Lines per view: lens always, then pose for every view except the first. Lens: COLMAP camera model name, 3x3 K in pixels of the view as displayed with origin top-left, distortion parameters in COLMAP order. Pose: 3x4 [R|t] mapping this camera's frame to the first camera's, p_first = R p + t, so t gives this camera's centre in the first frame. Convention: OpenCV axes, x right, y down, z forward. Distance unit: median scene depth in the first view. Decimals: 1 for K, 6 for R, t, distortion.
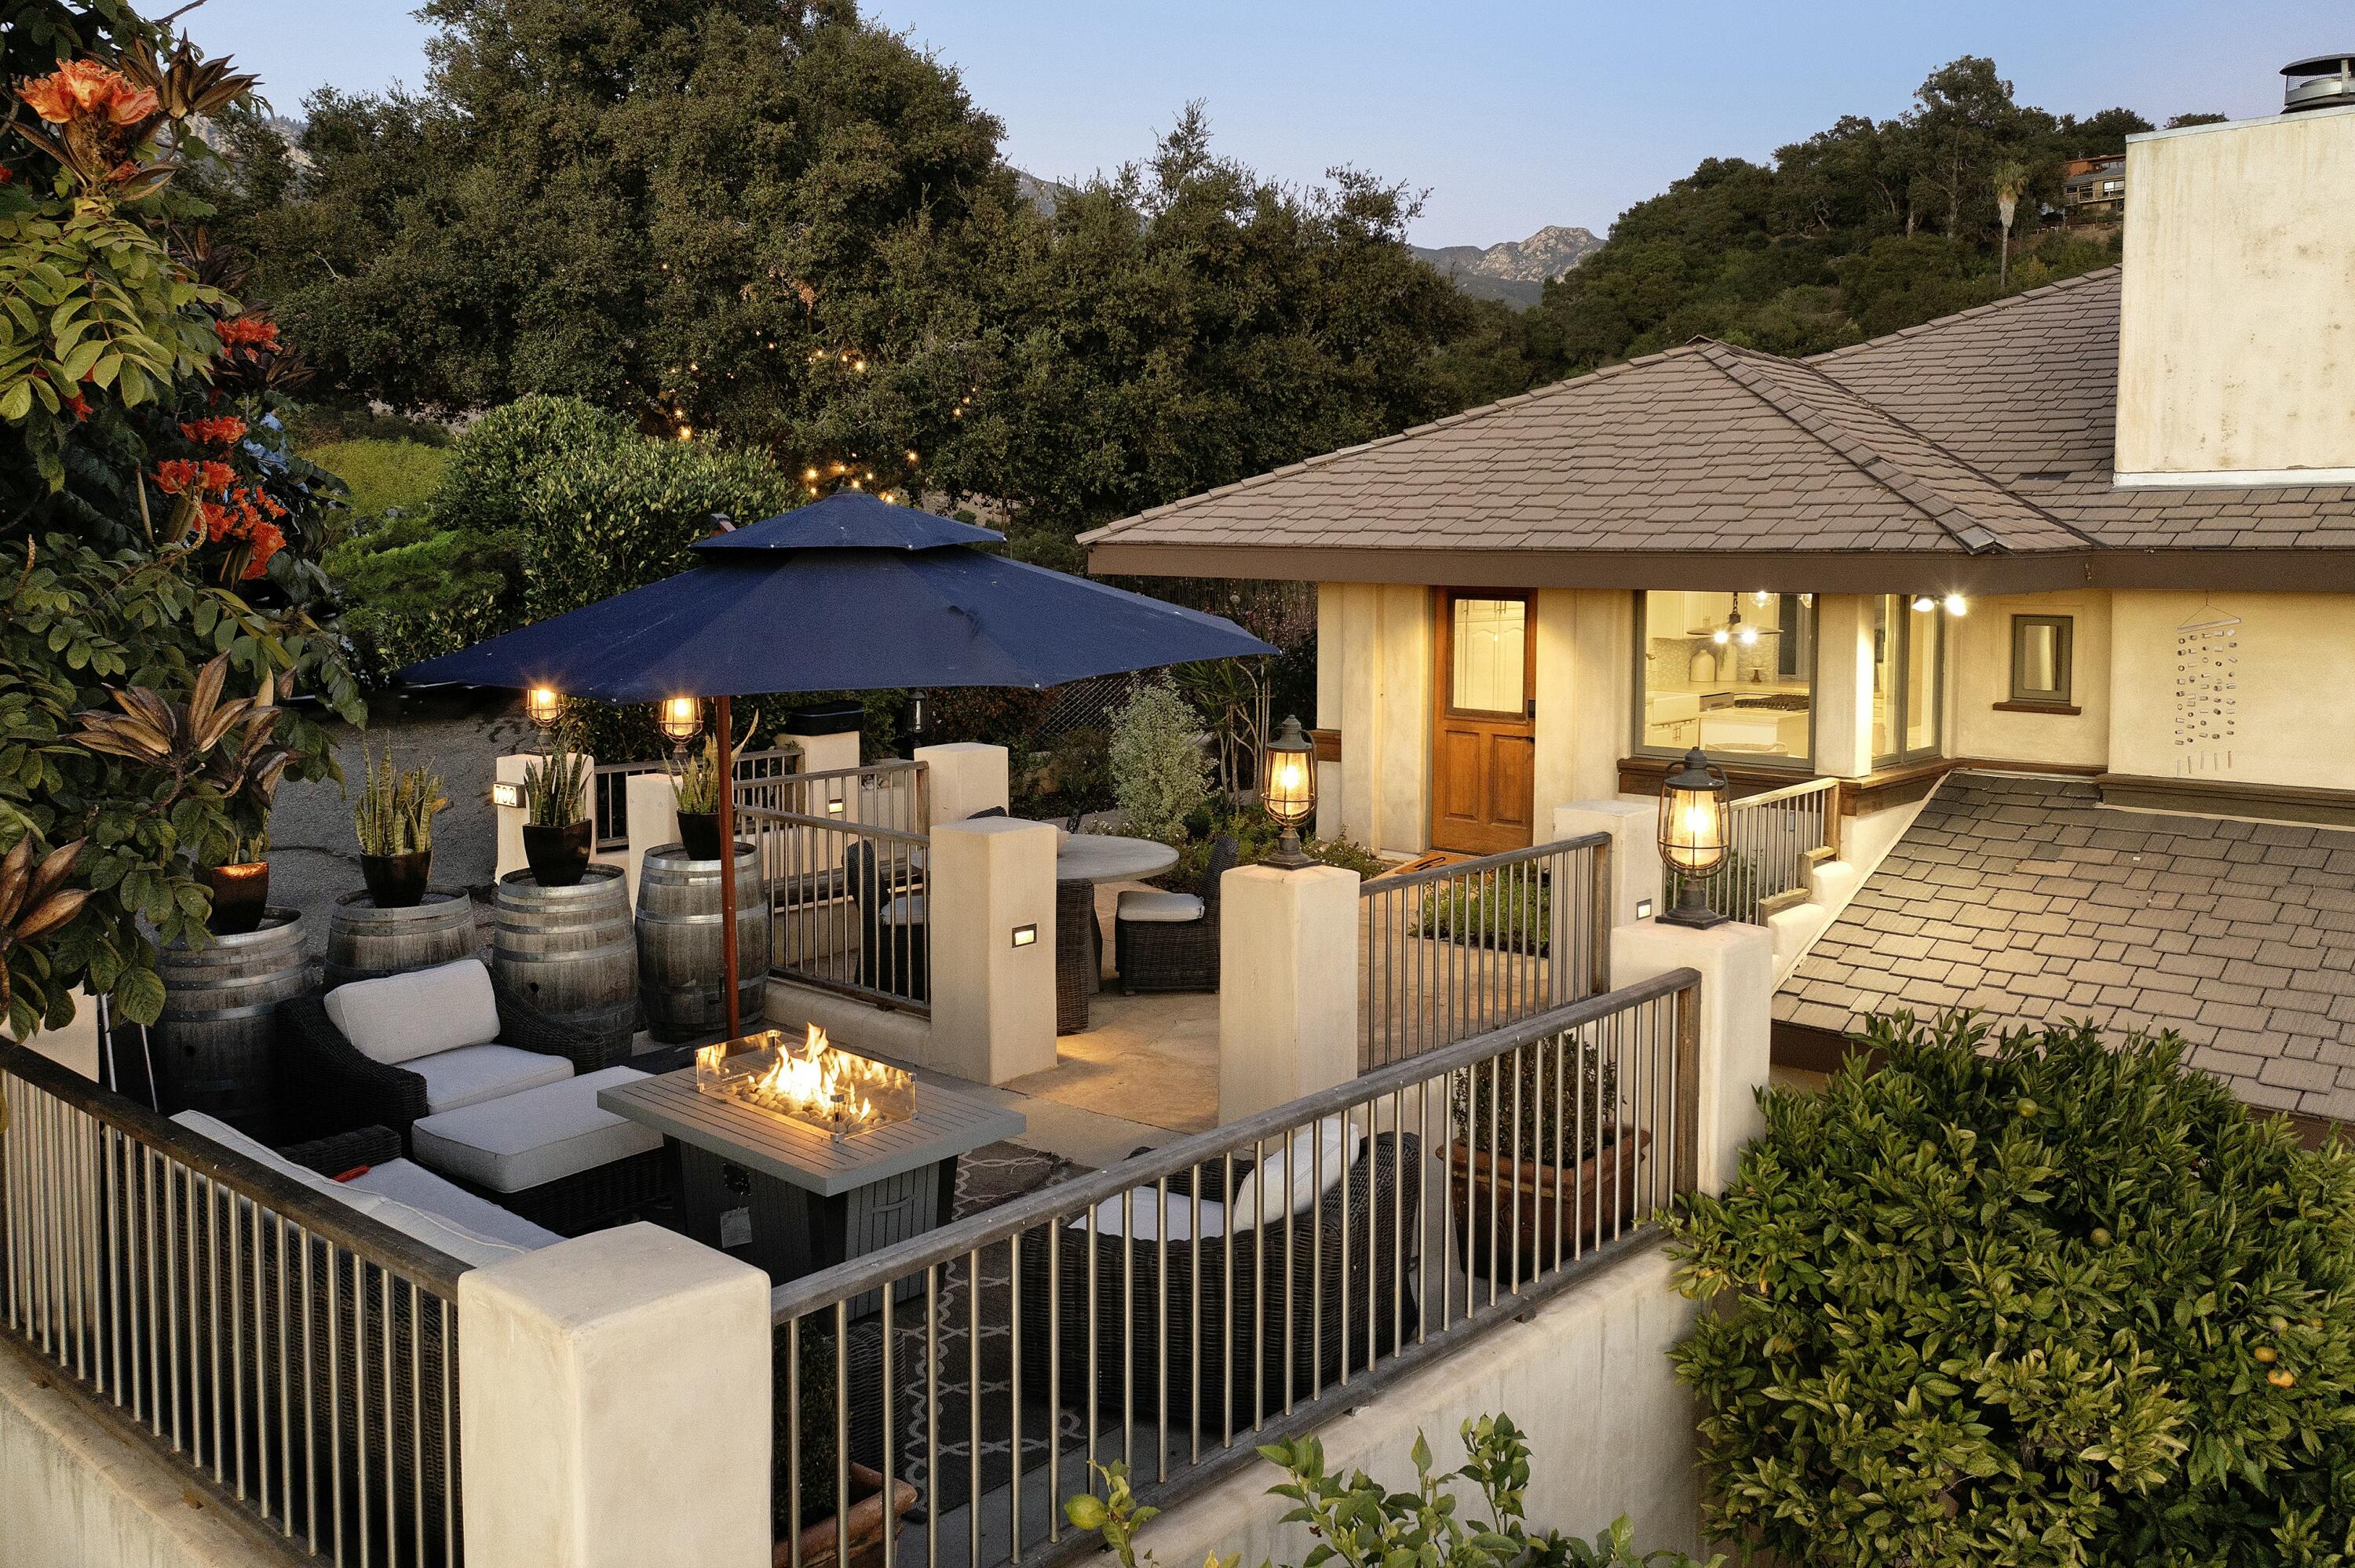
lens RADIAL K [[1946.6, 0, 1177.5], [0, 1946.6, 784.0], [0, 0, 1]] dist [-0.005379, 0.005165]
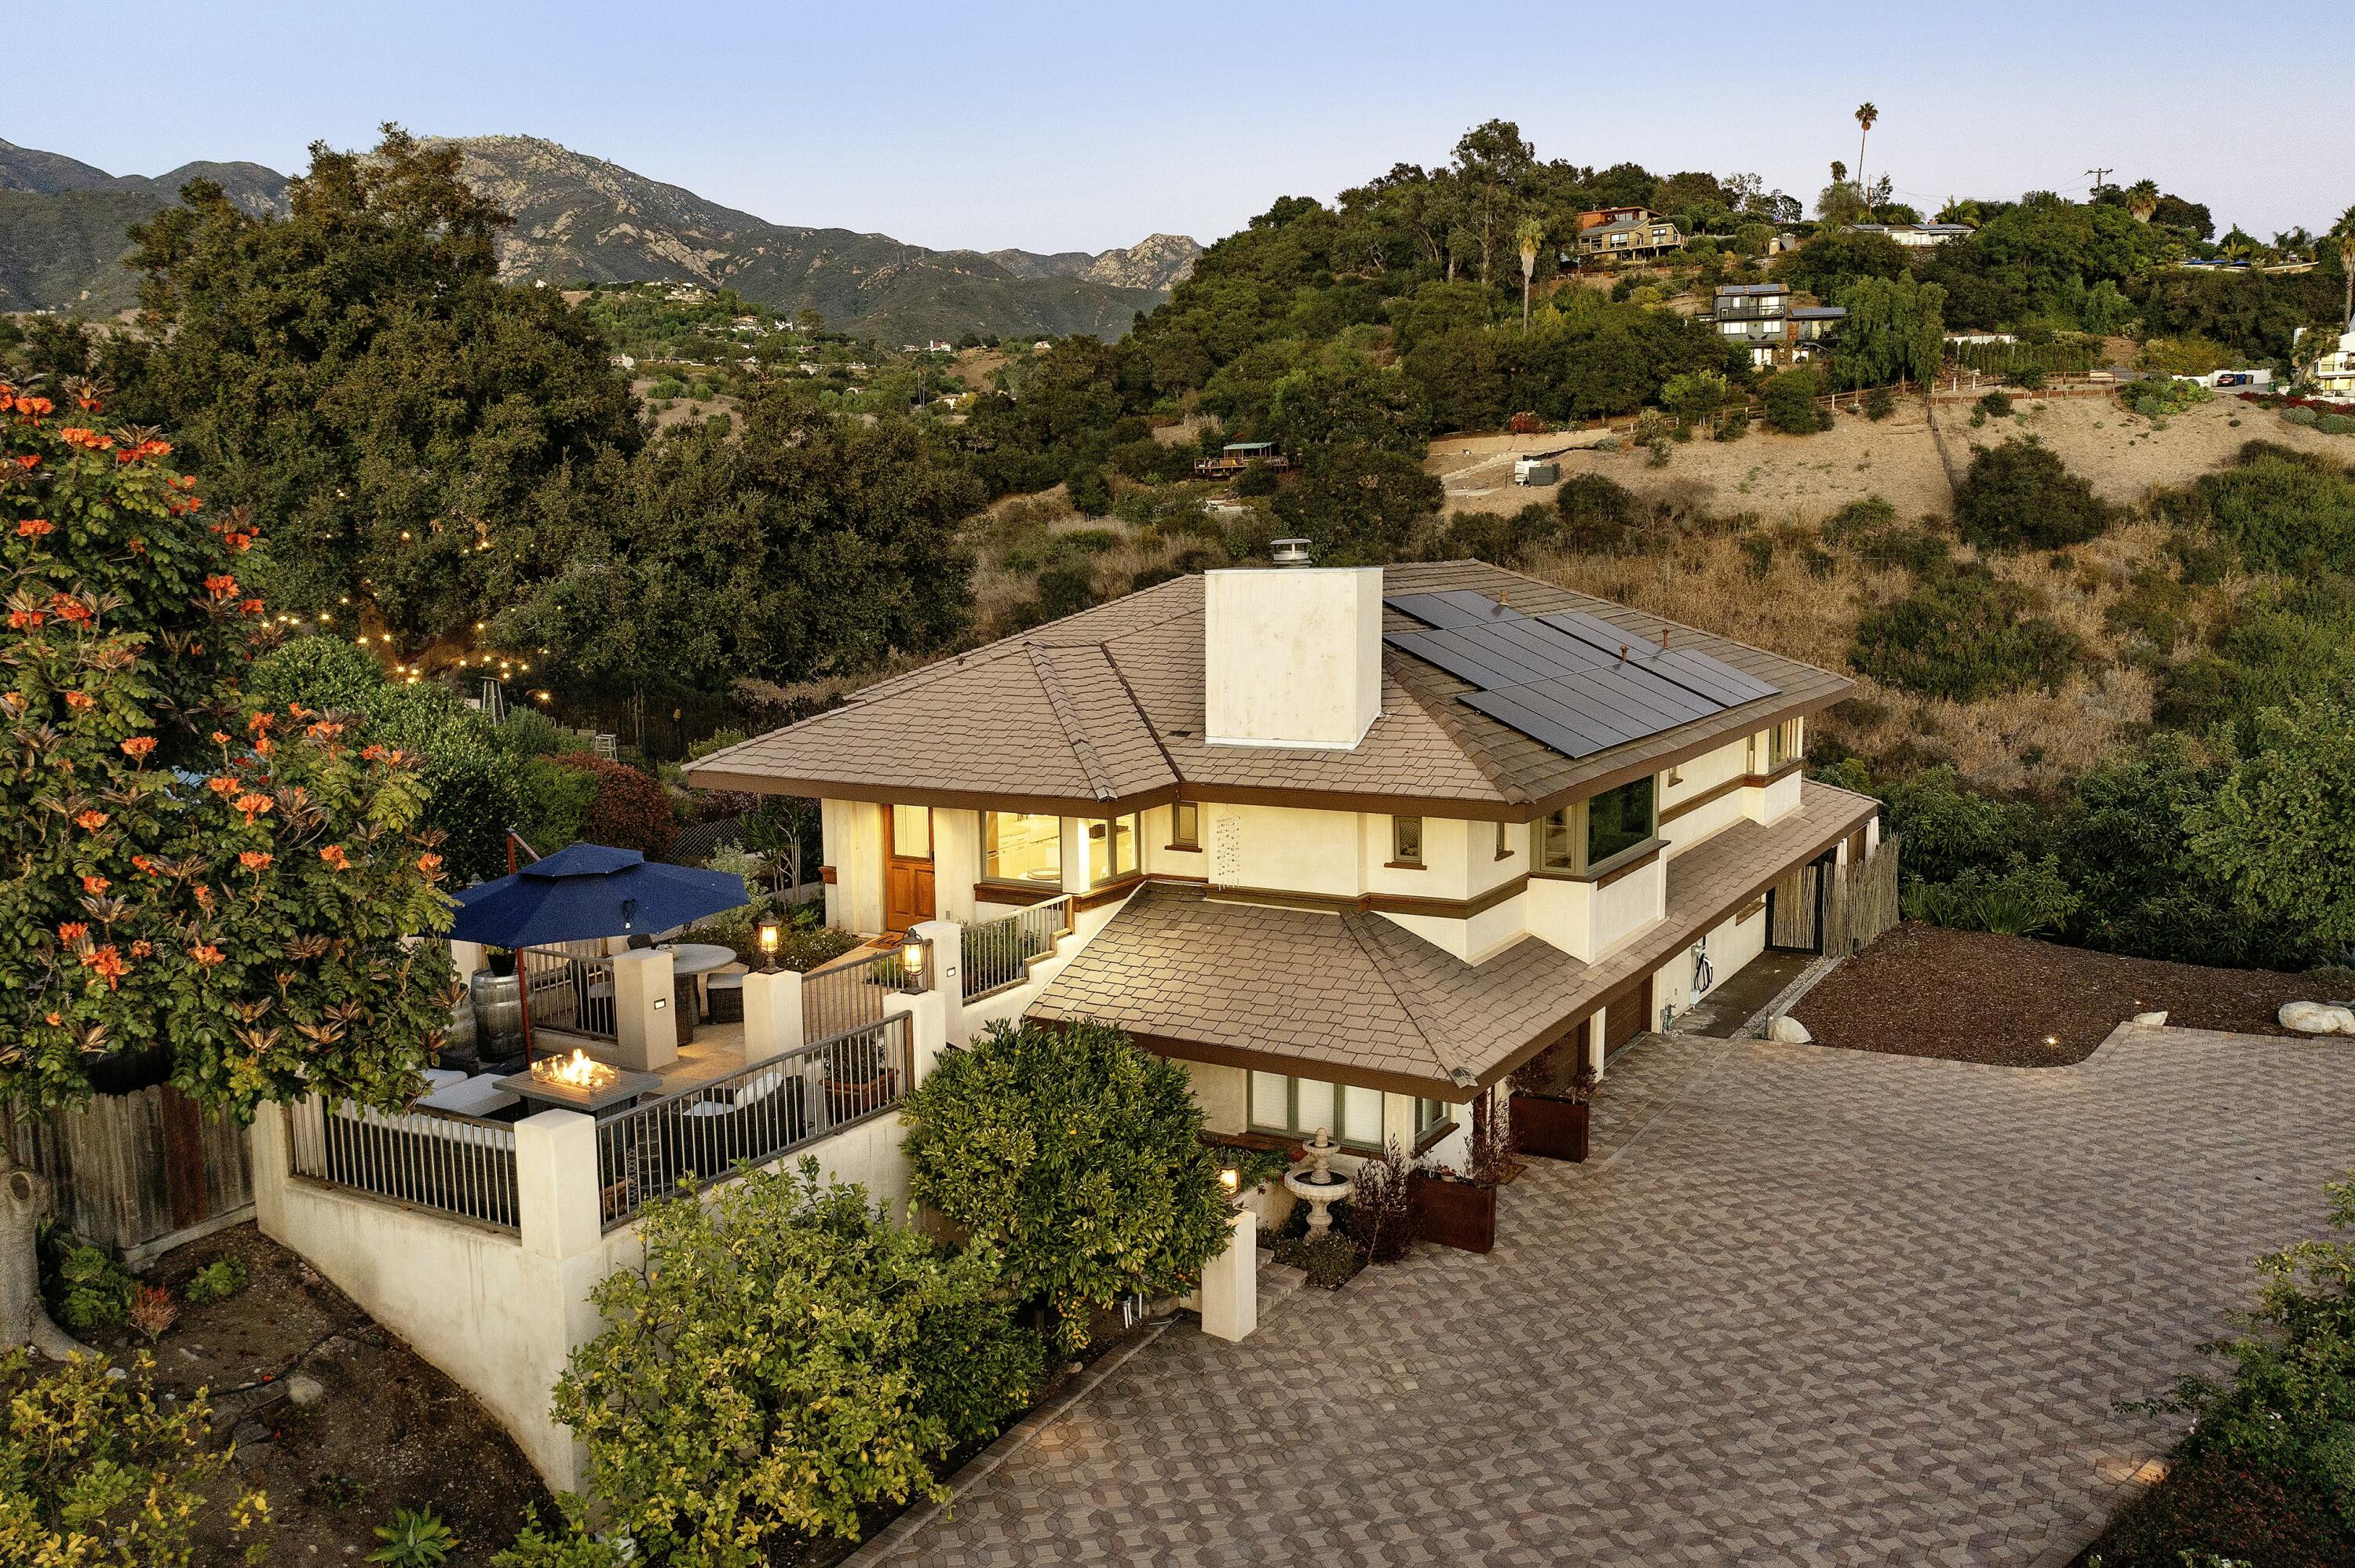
lens RADIAL K [[1891.3, 0, 1220.2], [0, 1891.3, 842.5], [0, 0, 1]] dist [0.007251, 0.001445]
pose [[0.977867, -0.044148, 0.204515, 0.043621], [0.035763, 0.998368, 0.044518, -0.068915], [-0.206146, -0.036219, 0.977851, -0.477443]]
